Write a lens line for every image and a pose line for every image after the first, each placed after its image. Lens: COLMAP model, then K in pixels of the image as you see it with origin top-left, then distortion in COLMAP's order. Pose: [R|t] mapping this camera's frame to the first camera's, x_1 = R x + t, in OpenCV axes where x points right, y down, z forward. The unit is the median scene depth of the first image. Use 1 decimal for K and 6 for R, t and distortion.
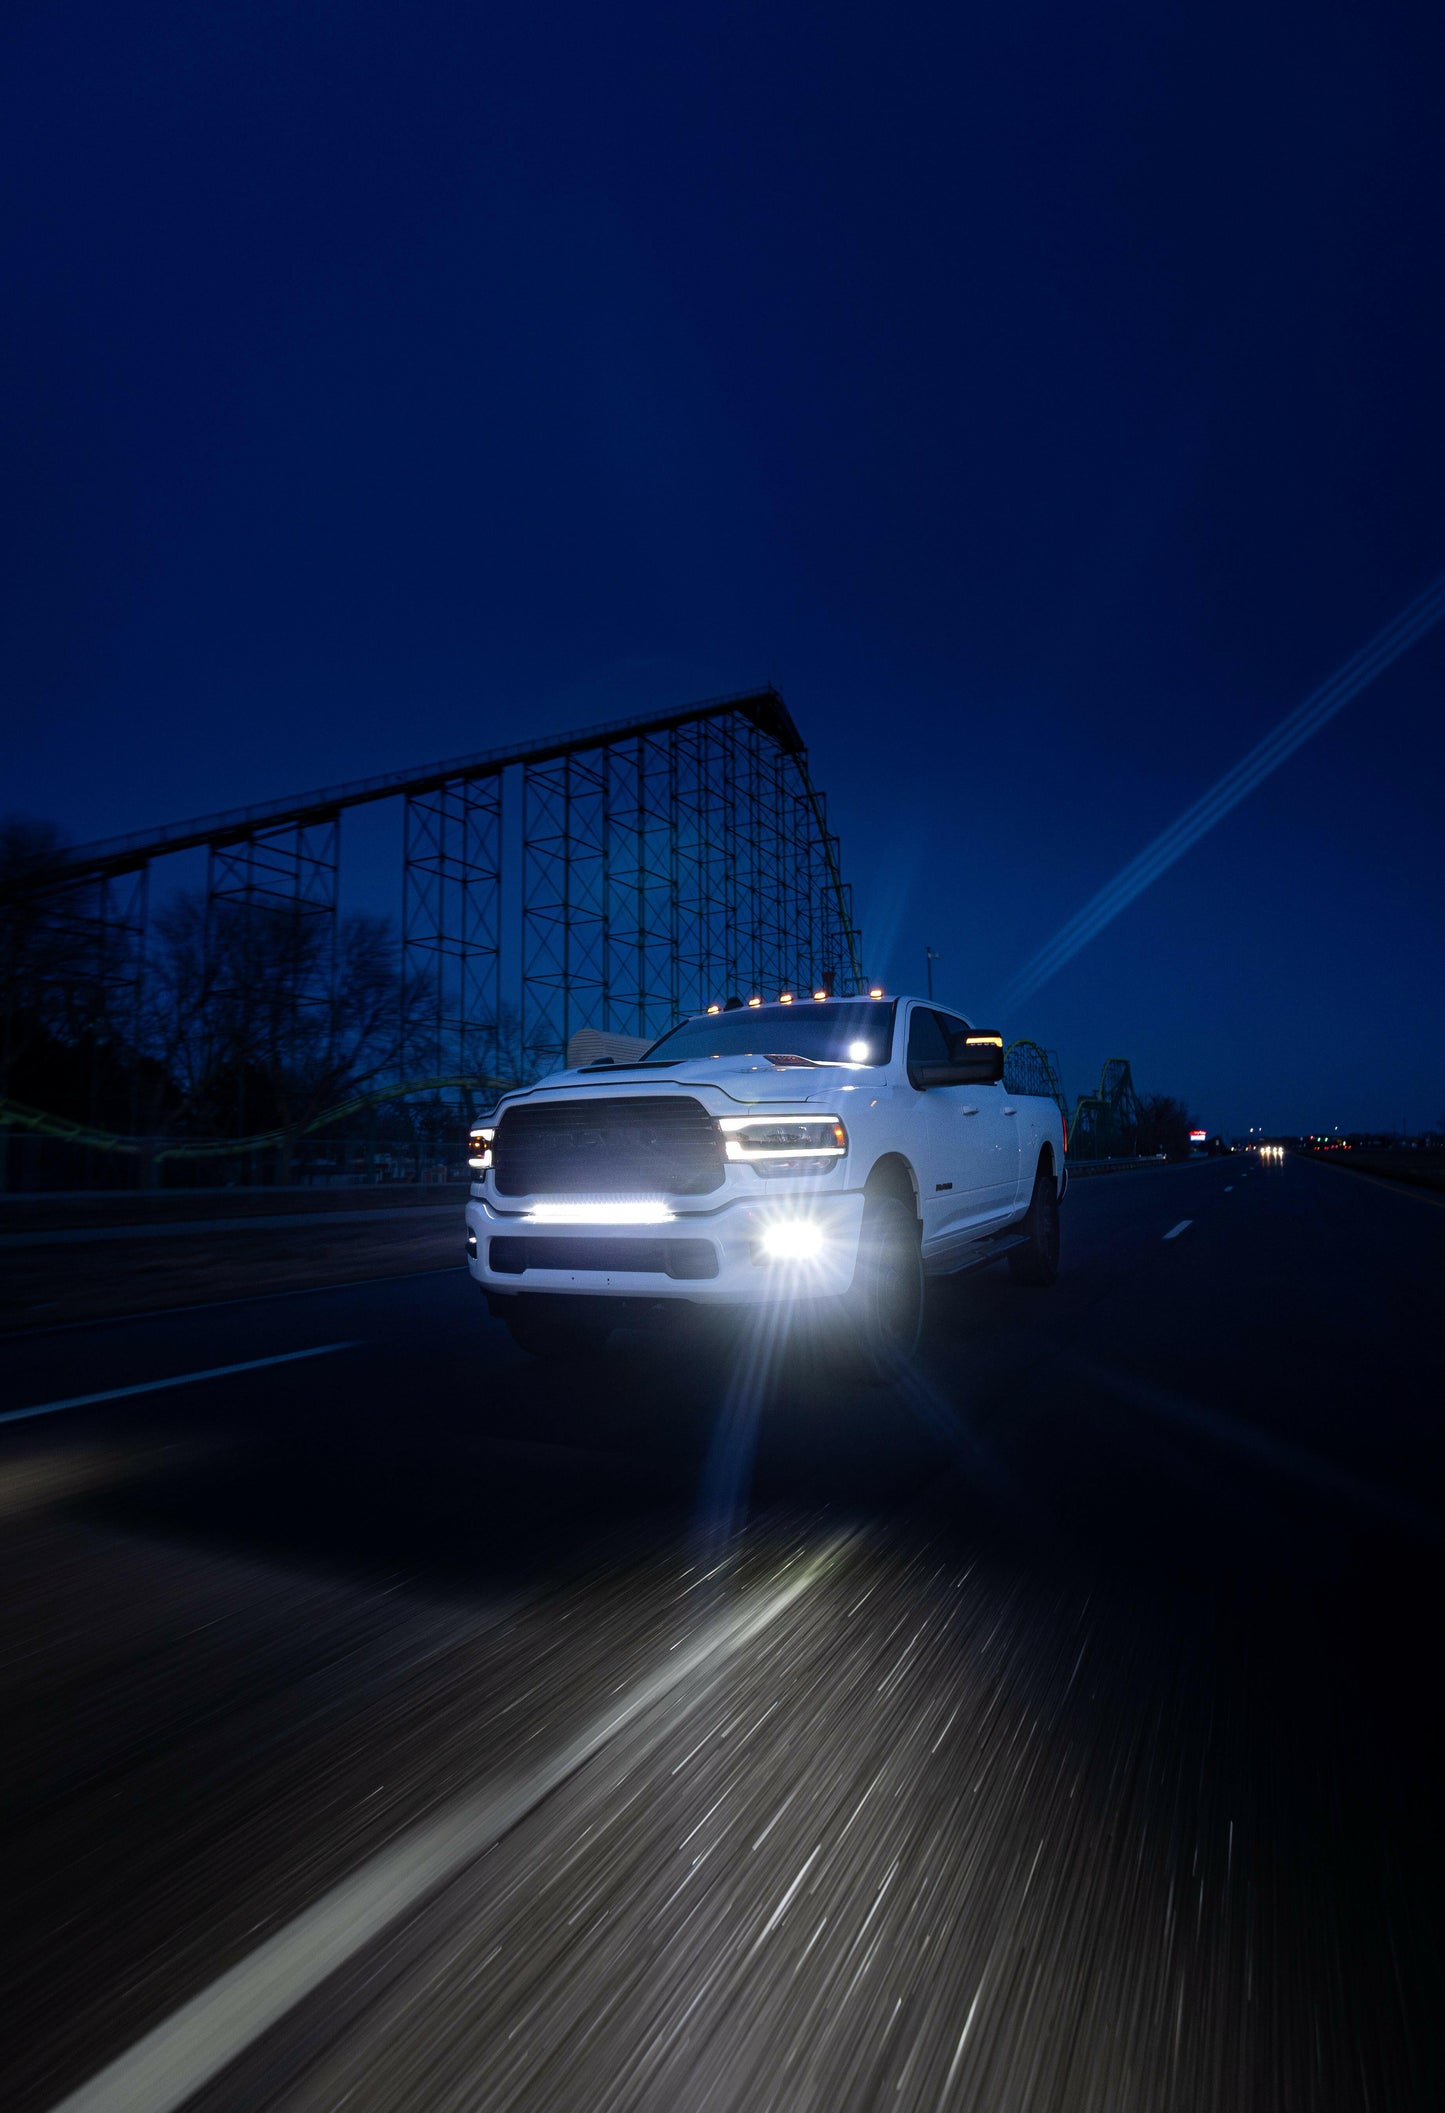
lens RADIAL K [[1007.5, 0, 719.1], [0, 1007.5, 1020.0], [0, 0, 1]] dist [-0.002068, -0.000025]
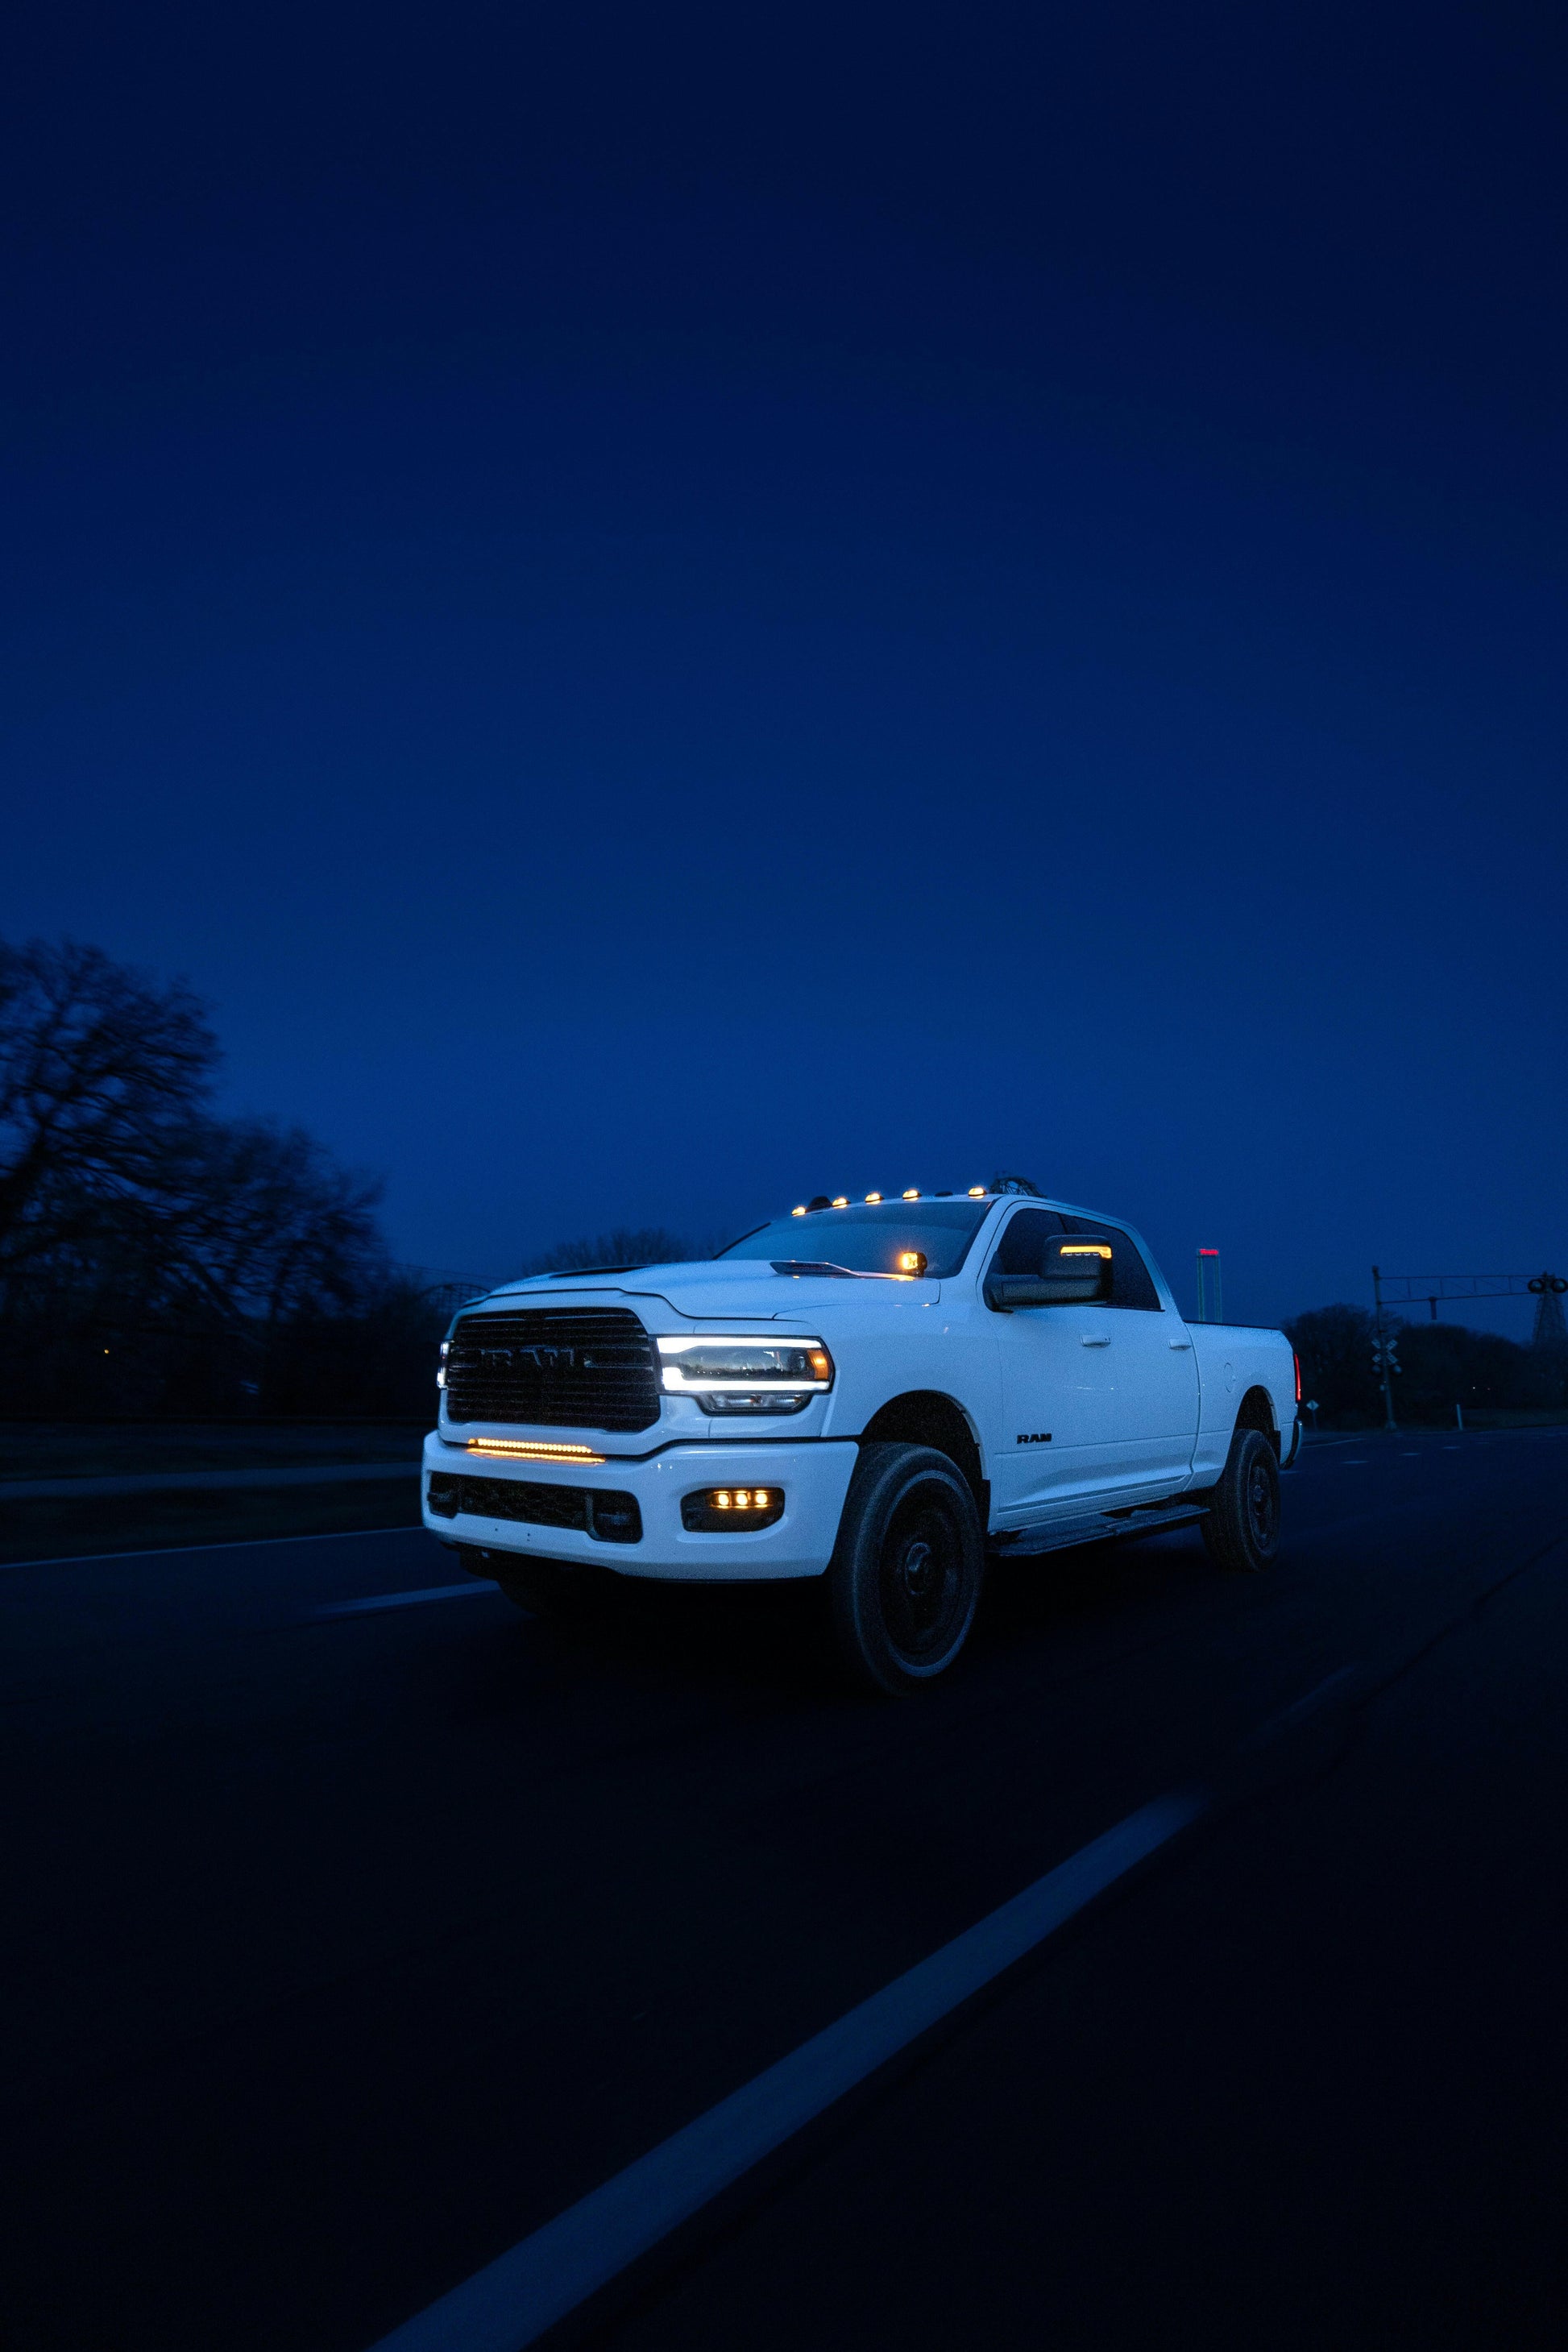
lens RADIAL K [[1075.4, 0, 792.7], [0, 1075.4, 1176.0], [0, 0, 1]] dist [-0.002821, -0.000036]
pose [[0.980221, 0.003284, -0.197879, 0.244059], [-0.014688, 0.998312, -0.056188, 0.015622], [0.197360, 0.057983, 0.978615, 0.168088]]
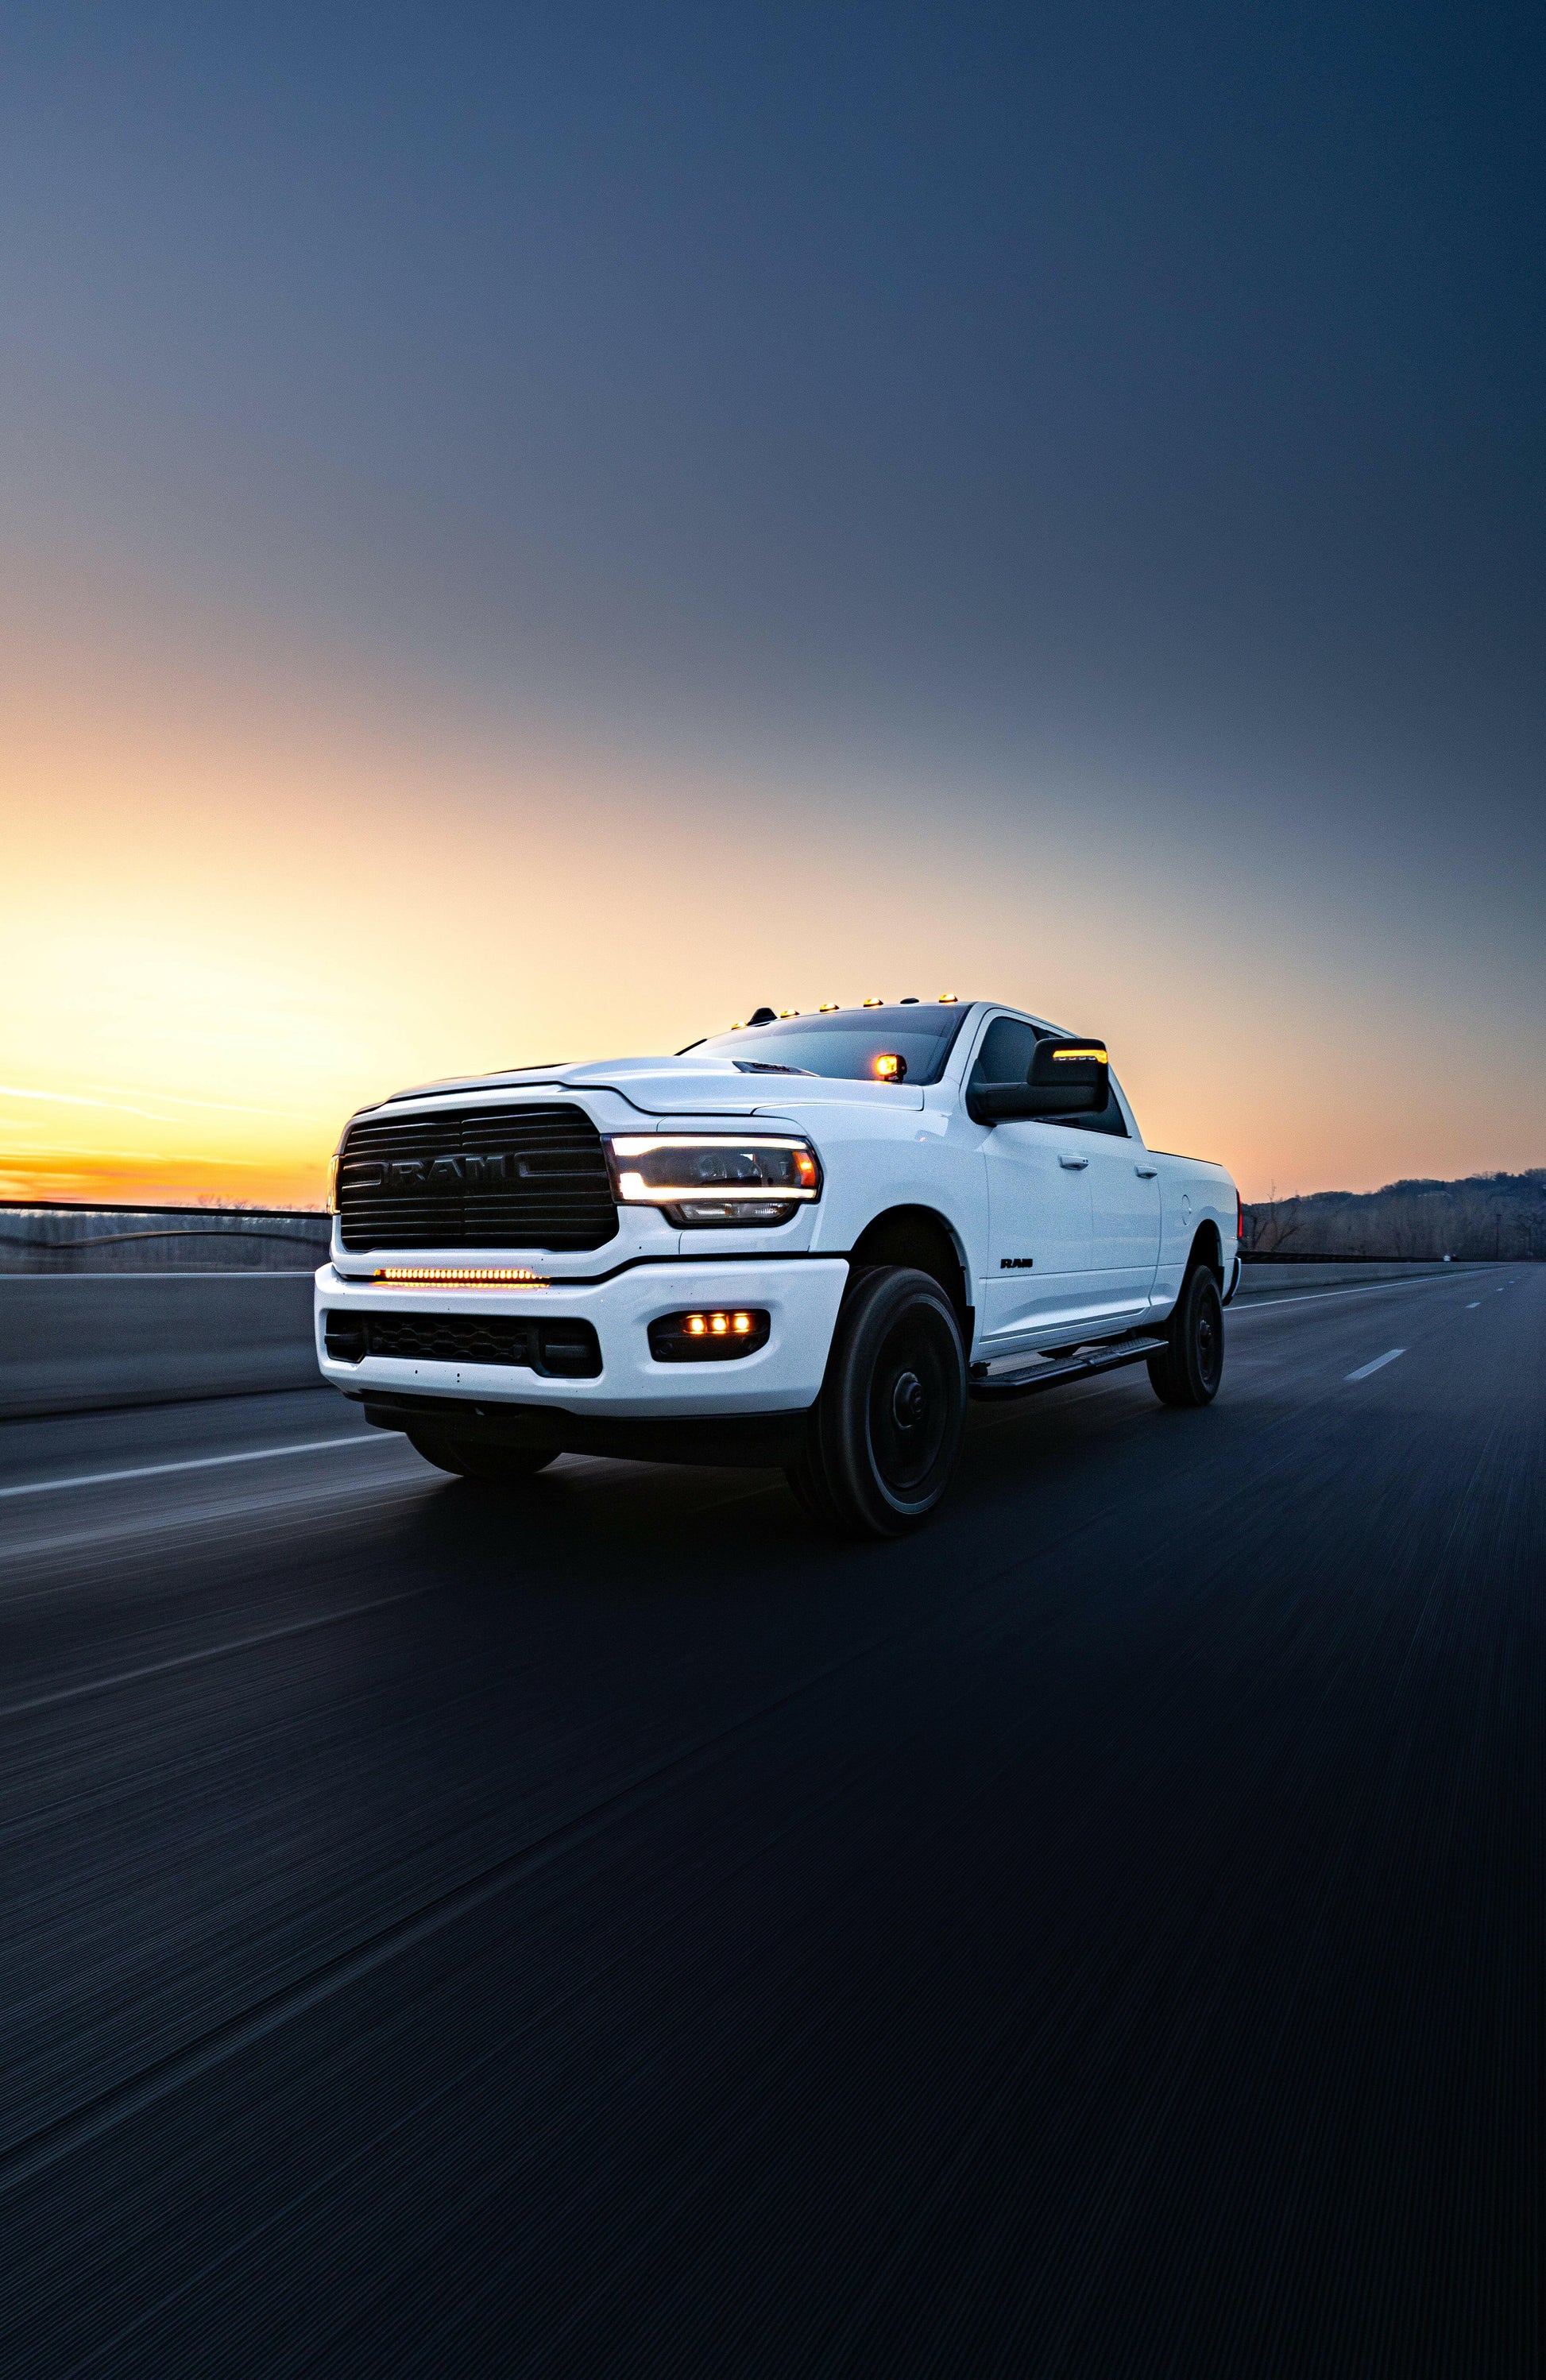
lens RADIAL K [[1120.0, 0, 825.4], [0, 1120.0, 1204.7], [0, 0, 1]] dist [-0.000236, -0.000004]
pose [[0.997516, 0.021498, -0.067072, 0.169109], [-0.015356, 0.995751, 0.090792, 0.066531], [0.068739, -0.089537, 0.993609, 0.256213]]
